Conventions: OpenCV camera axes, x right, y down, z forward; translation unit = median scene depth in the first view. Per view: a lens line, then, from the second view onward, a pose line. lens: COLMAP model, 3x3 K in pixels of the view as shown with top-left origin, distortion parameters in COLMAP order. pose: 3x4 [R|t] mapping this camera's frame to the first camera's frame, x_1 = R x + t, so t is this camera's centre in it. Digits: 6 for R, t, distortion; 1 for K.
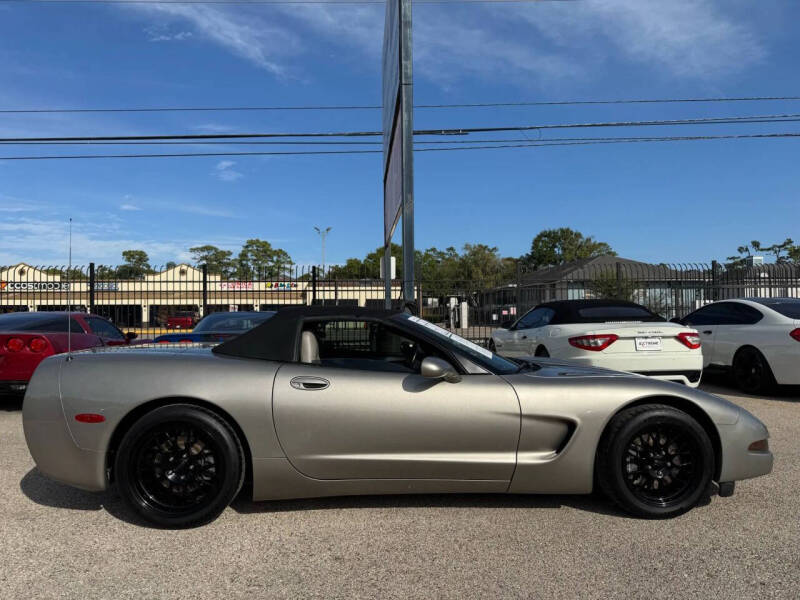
lens RADIAL K [[568.2, 0, 400.0], [0, 568.2, 300.0], [0, 0, 1]] dist [0.002181, -0.003119]
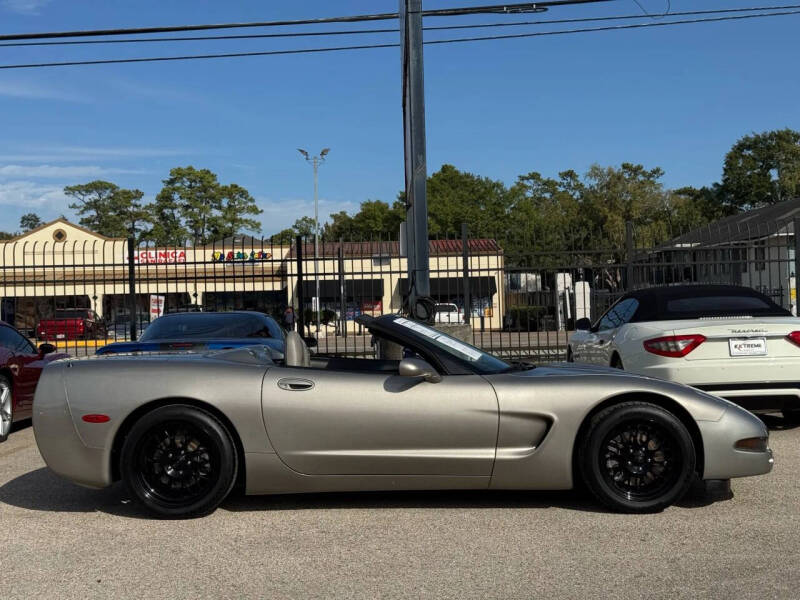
lens RADIAL K [[1116.1, 0, 400.0], [0, 1116.1, 300.0], [0, 0, 1]] dist [-0.030866, -0.017637]
pose [[0.997896, -0.018670, -0.062084, 0.075974], [0.019891, 0.999620, 0.019104, -0.020911], [0.061703, -0.020298, 0.997888, -0.483566]]
